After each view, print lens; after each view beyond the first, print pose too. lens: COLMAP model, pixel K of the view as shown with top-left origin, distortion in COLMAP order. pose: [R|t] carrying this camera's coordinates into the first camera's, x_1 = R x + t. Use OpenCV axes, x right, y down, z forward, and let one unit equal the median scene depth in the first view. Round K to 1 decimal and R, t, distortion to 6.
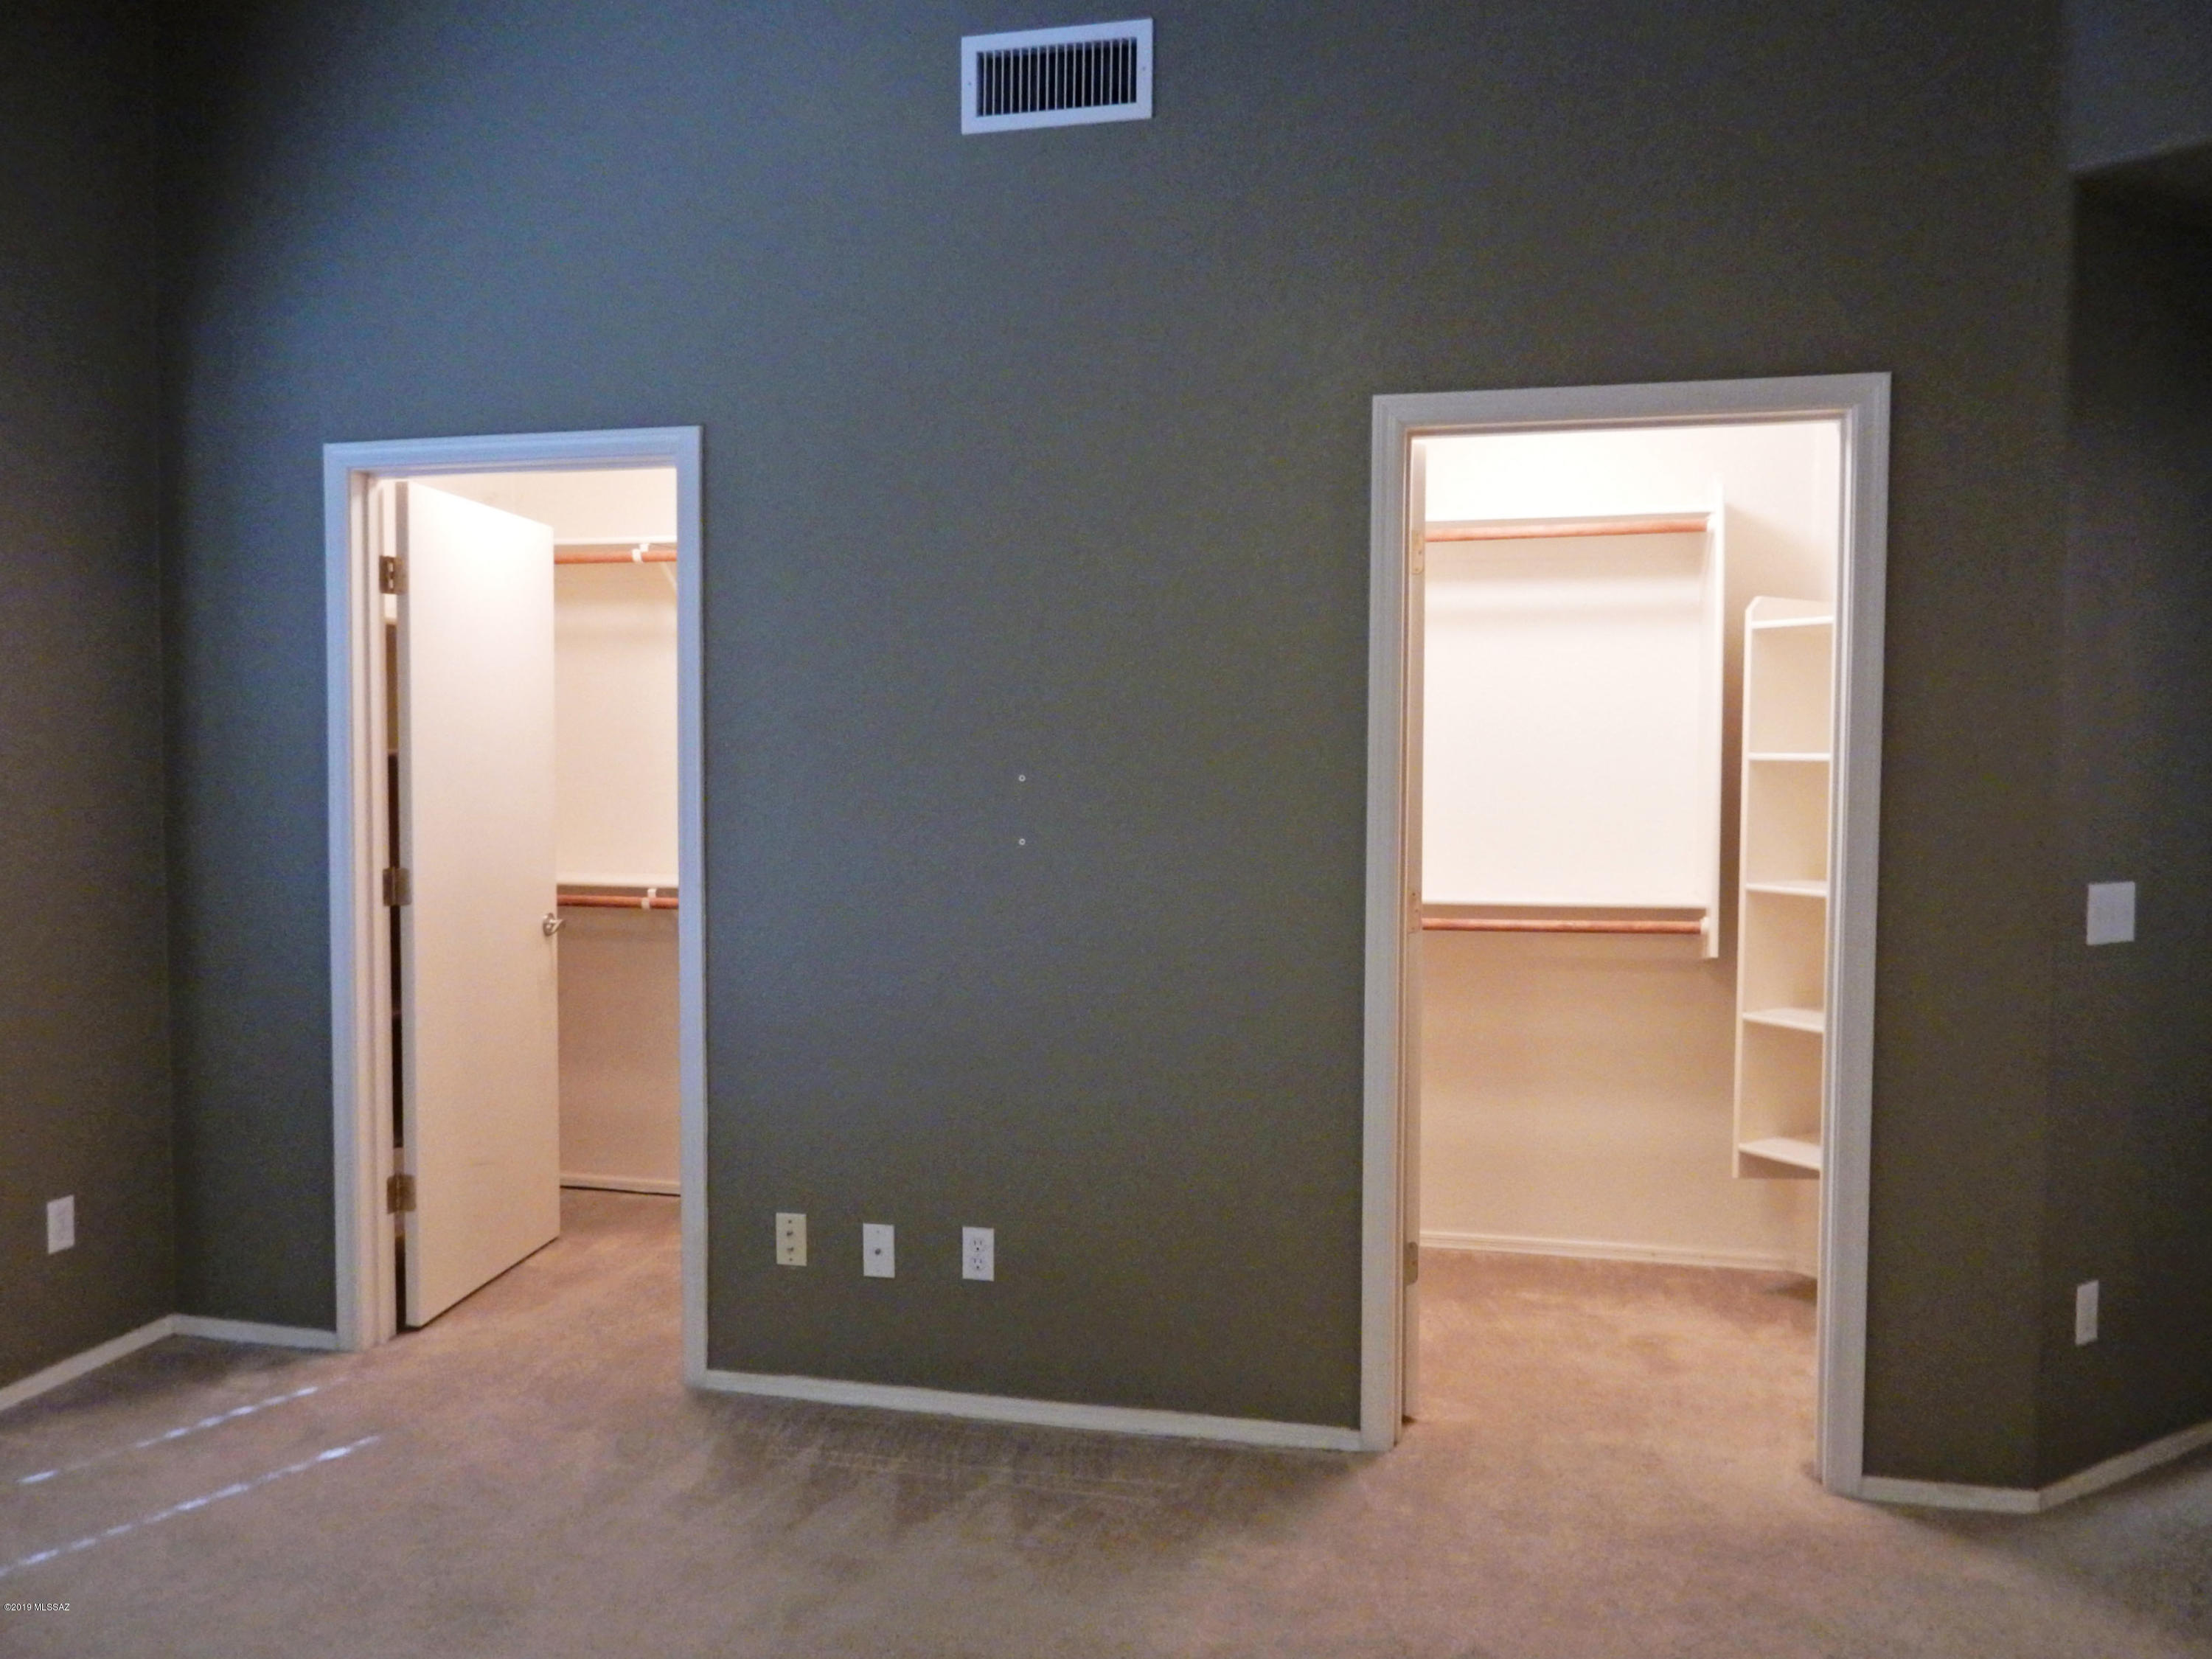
lens RADIAL K [[1701.9, 0, 1097.8], [0, 1701.9, 828.7], [0, 0, 1]] dist [-0.001618, -0.002906]
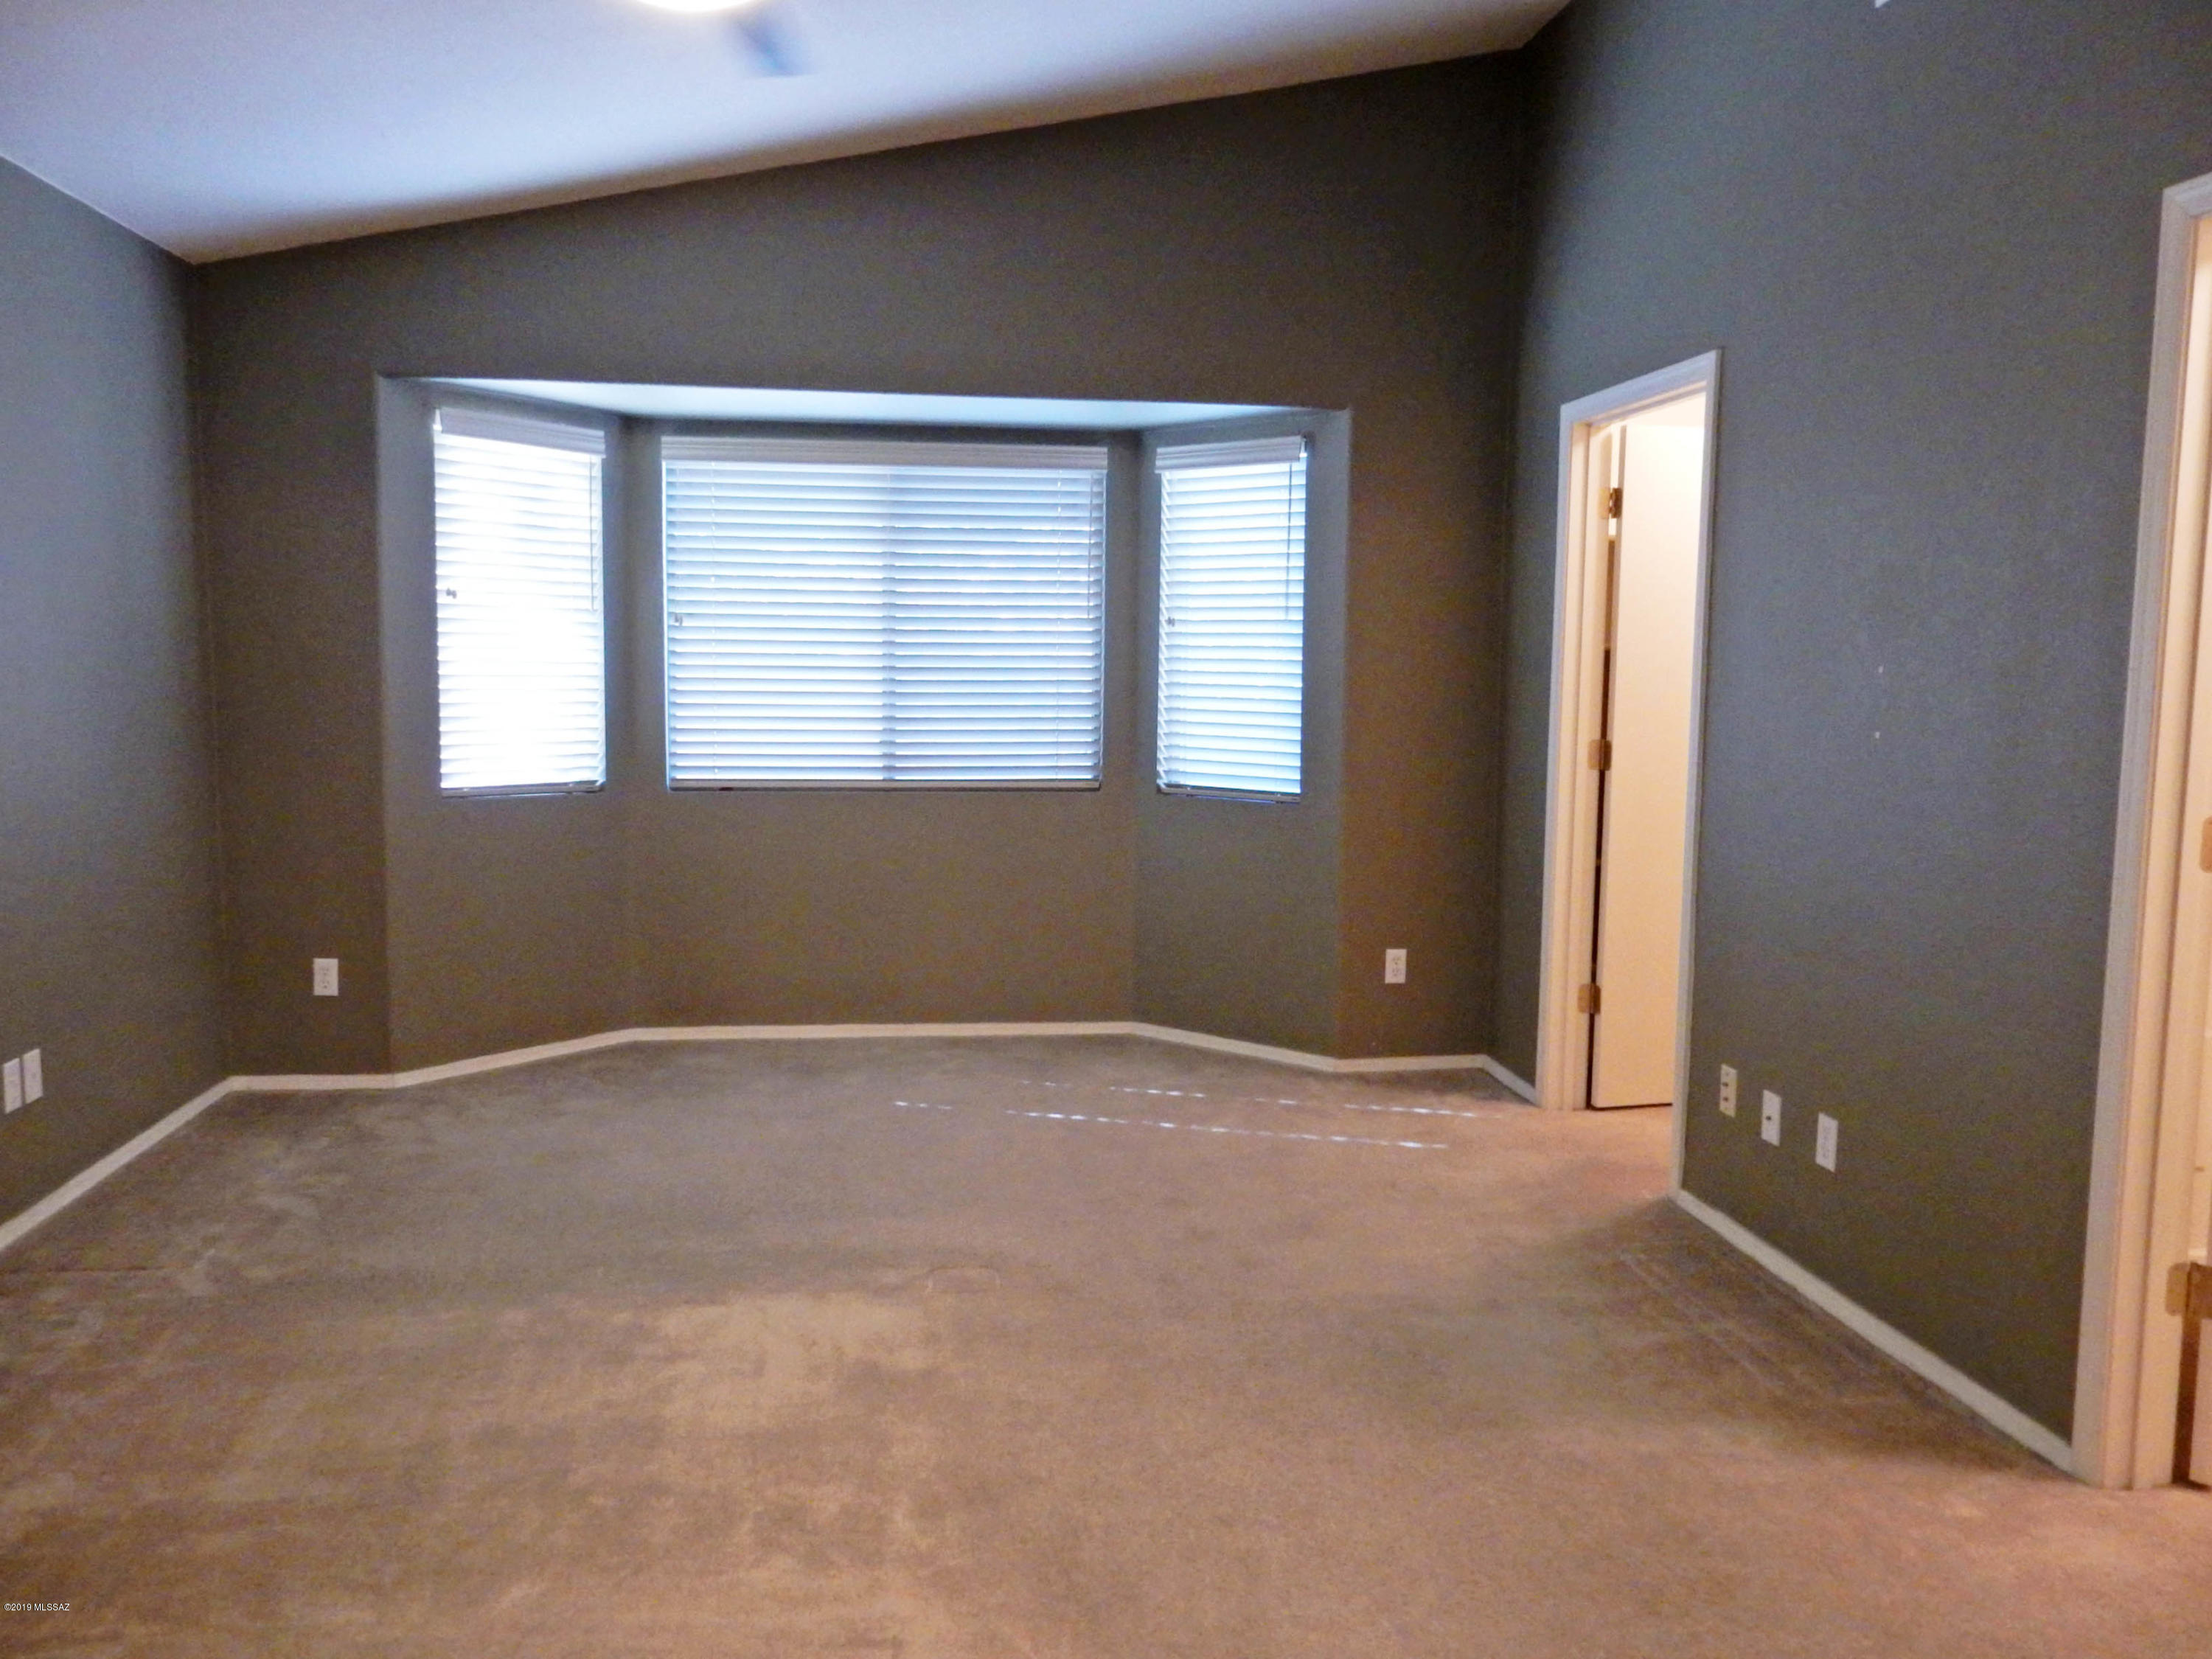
lens RADIAL K [[1701.9, 0, 1097.8], [0, 1701.9, 828.7], [0, 0, 1]] dist [-0.001618, -0.002906]
pose [[0.361291, 0.097215, -0.927371, 0.675415], [-0.045704, 0.995201, 0.086520, -0.003003], [0.931332, 0.011125, 0.364001, 0.220242]]
